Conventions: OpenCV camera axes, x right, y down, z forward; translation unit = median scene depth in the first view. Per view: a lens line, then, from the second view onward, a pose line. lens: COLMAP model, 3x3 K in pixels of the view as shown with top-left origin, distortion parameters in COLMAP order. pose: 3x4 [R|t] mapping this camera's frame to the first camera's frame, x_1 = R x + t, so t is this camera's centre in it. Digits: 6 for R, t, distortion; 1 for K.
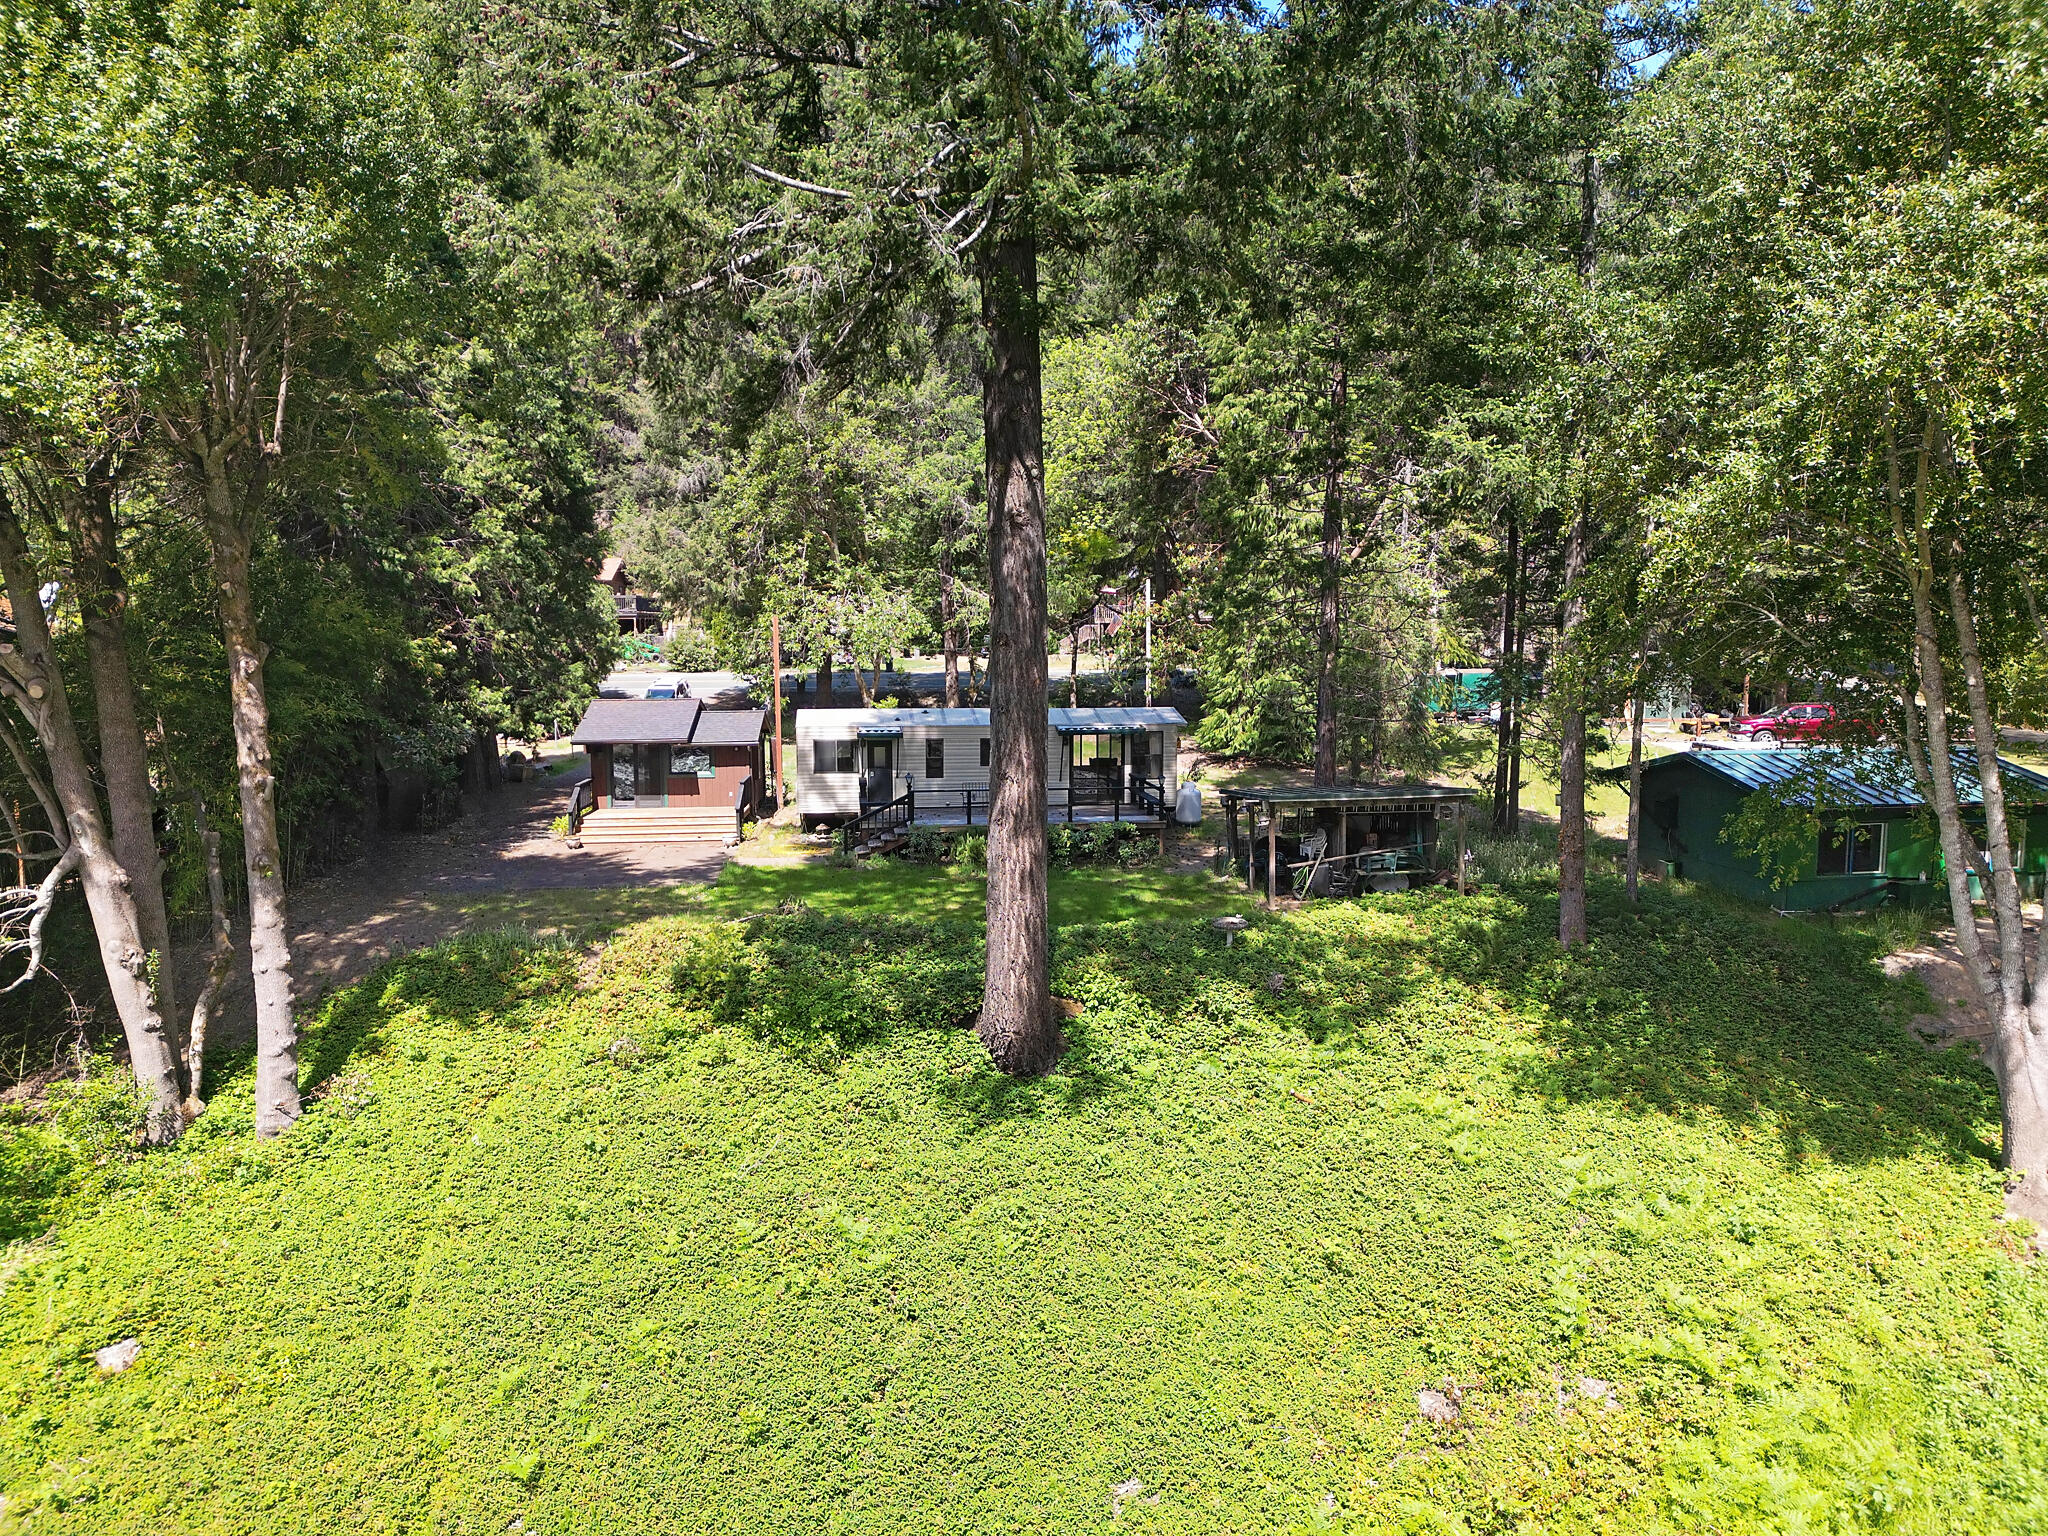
lens RADIAL K [[1407.4, 0, 1030.6], [0, 1407.4, 775.1], [0, 0, 1]] dist [0.080874, -0.081610]
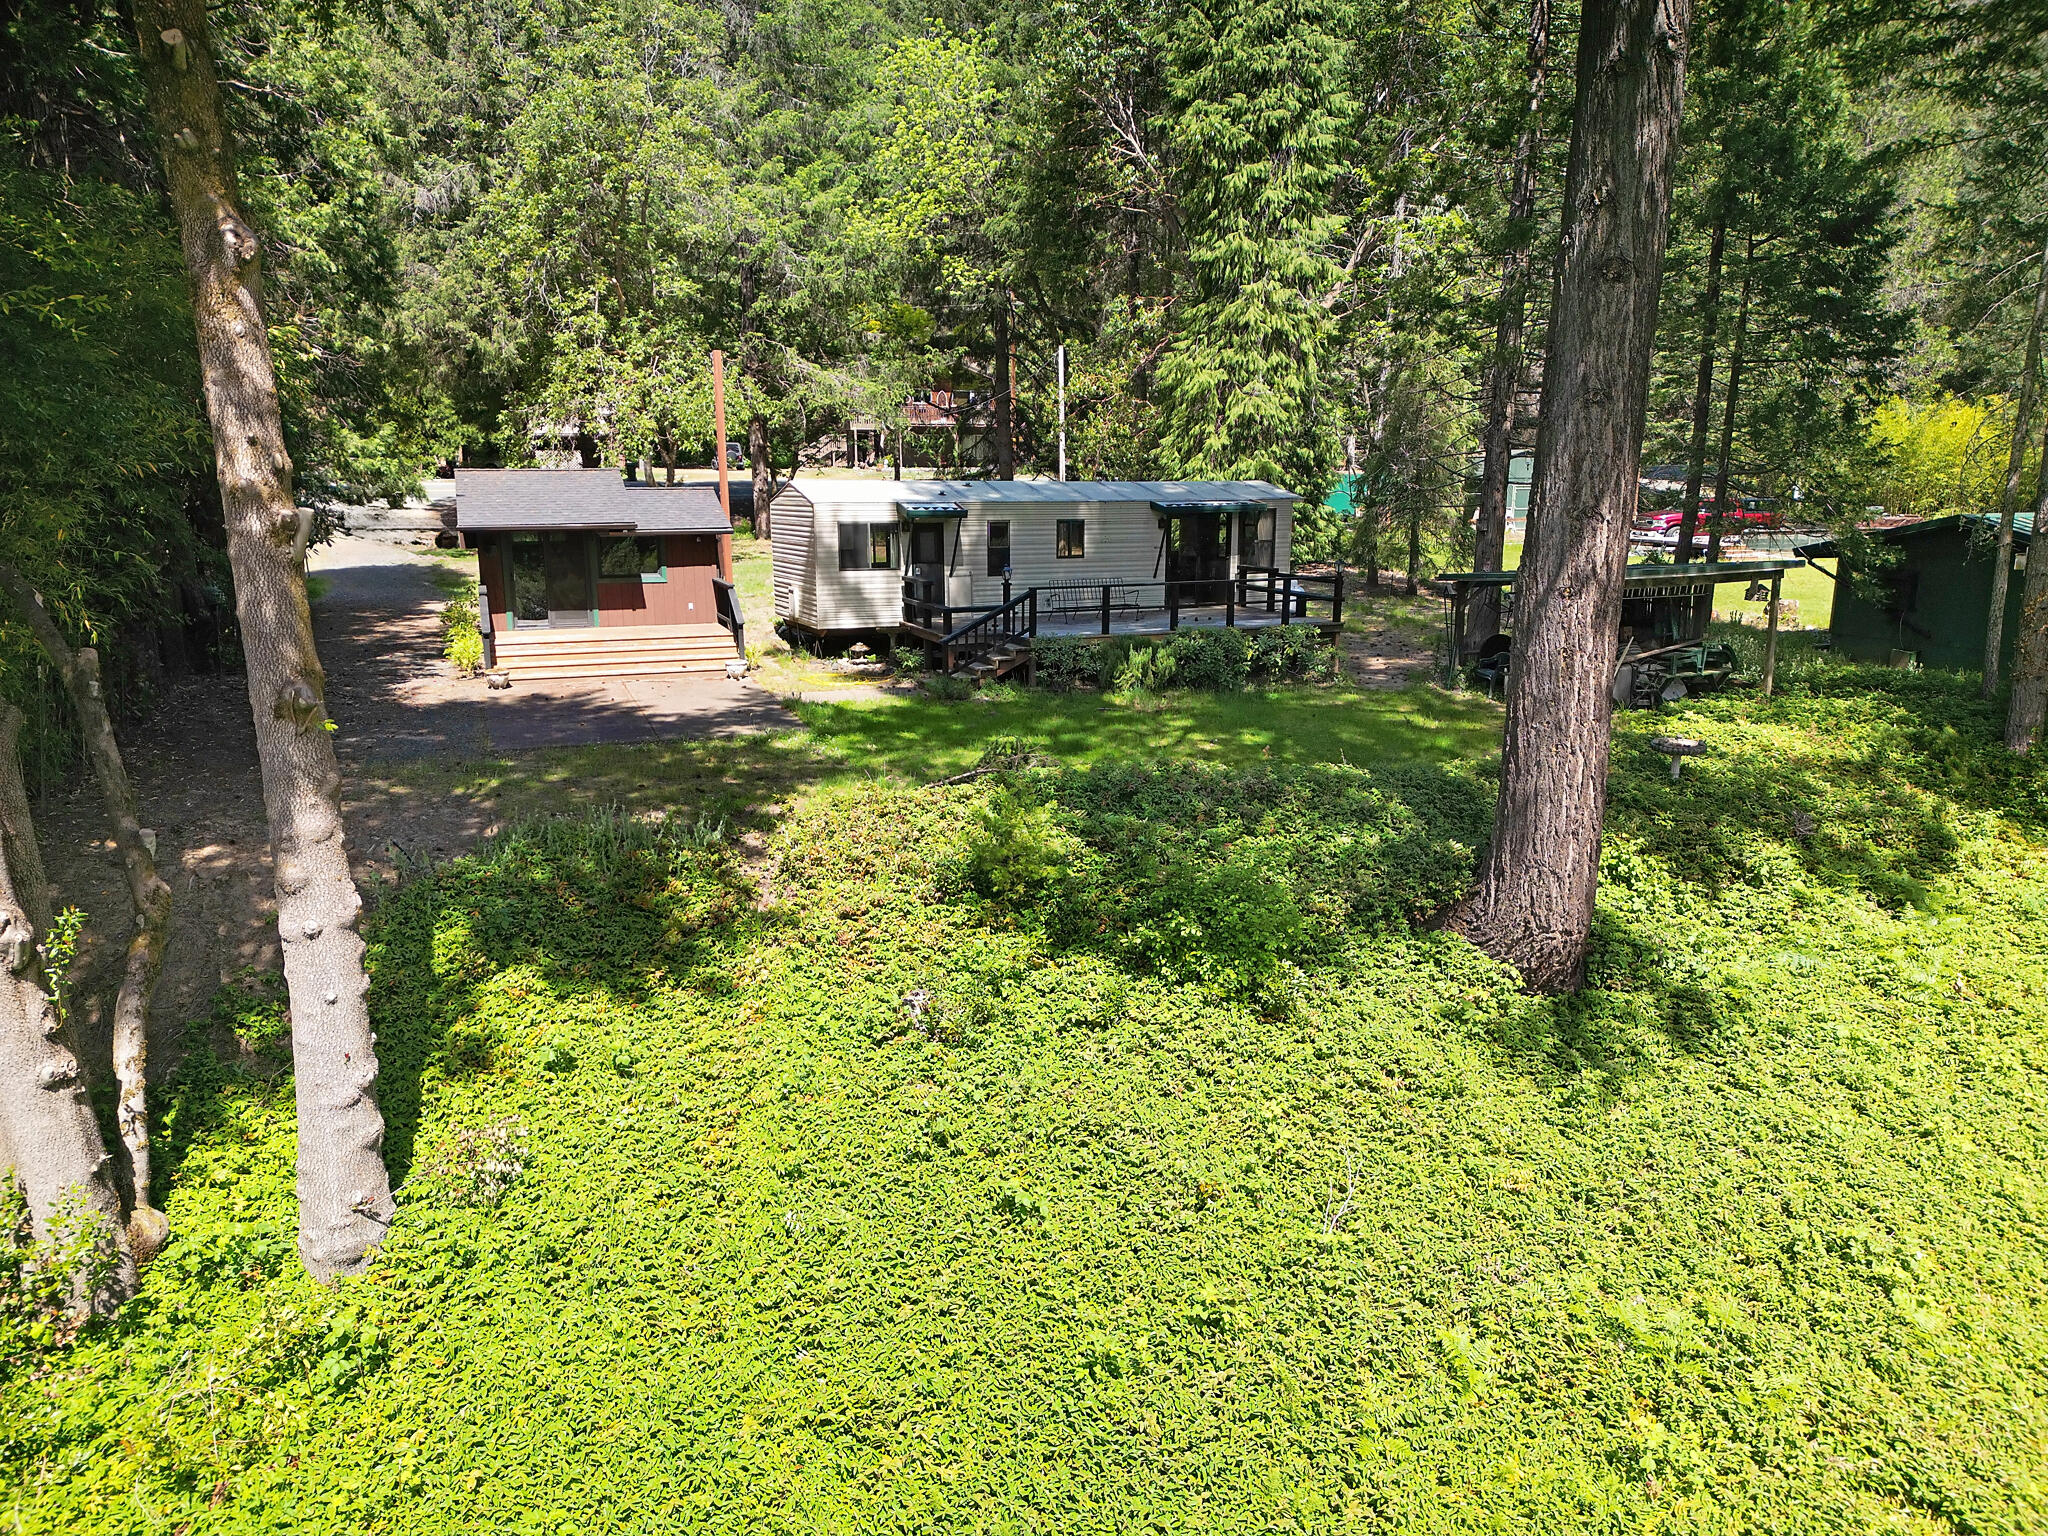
lens RADIAL K [[1427.5, 0, 1024.0], [0, 1427.5, 768.0], [0, 0, 1]] dist [0.032703, -0.002192]
pose [[0.964264, -0.052366, 0.259716, -0.382599], [0.025227, 0.993966, 0.106748, 0.034380], [-0.263739, -0.096382, 0.959767, 0.437493]]
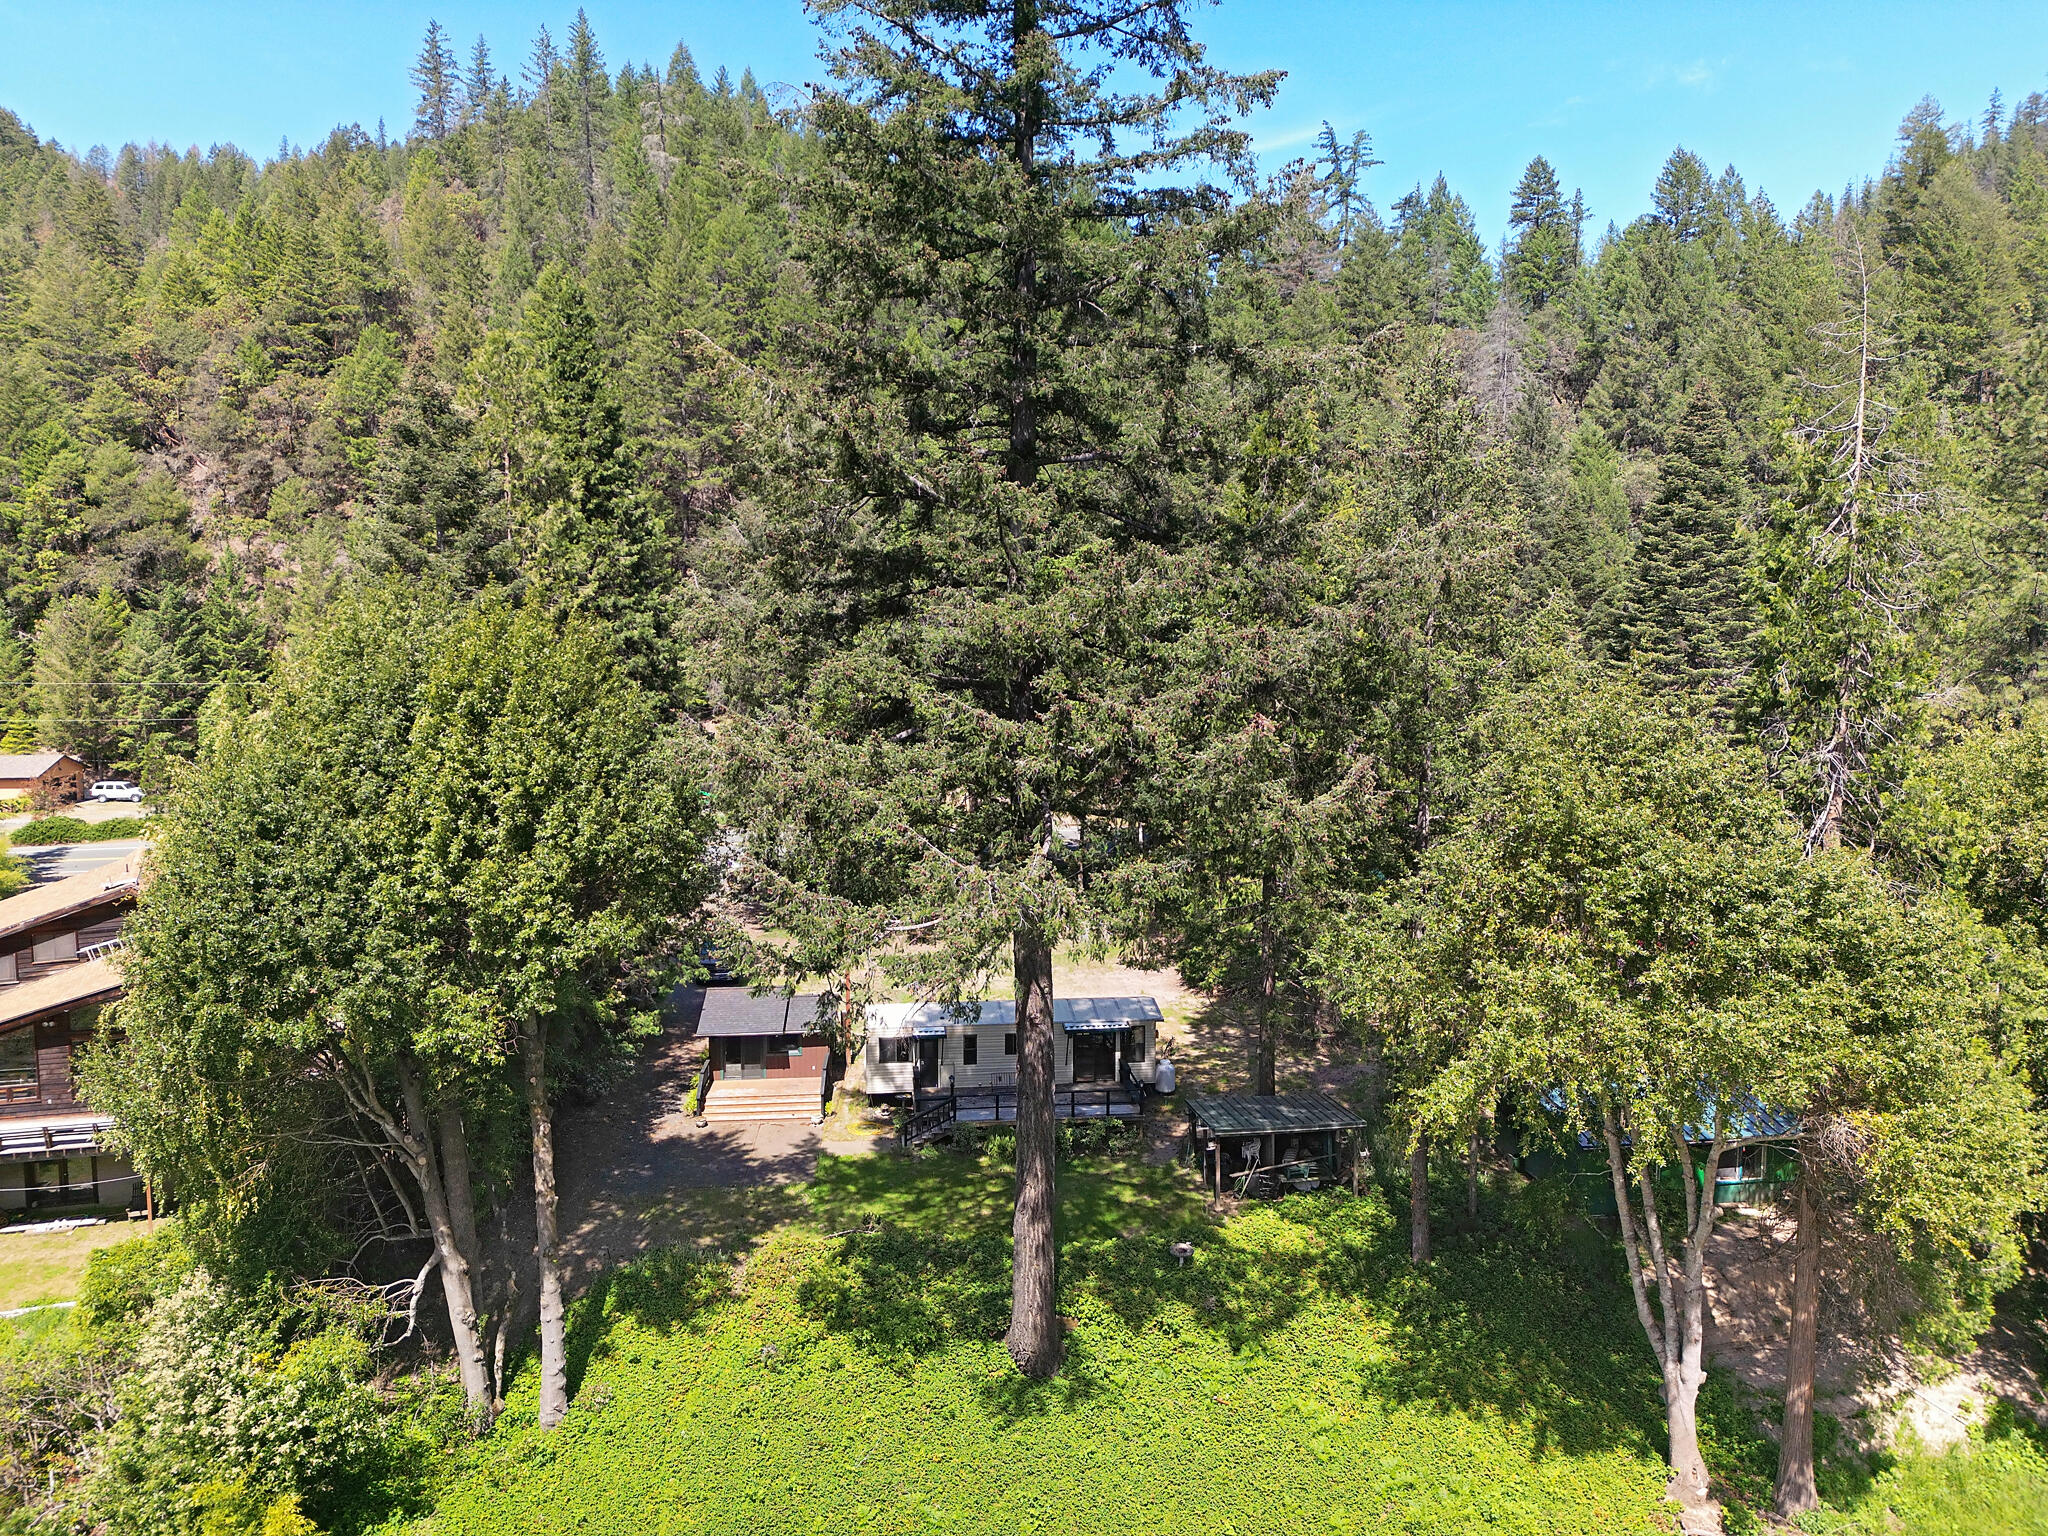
lens RADIAL K [[1401.8, 0, 1030.3], [0, 1401.8, 771.4], [0, 0, 1]] dist [0.034550, -0.002100]
pose [[0.999946, 0.003774, -0.009702, -0.000366], [-0.003858, 0.999955, -0.008707, -0.397266], [0.009669, 0.008744, 0.999915, -0.474525]]
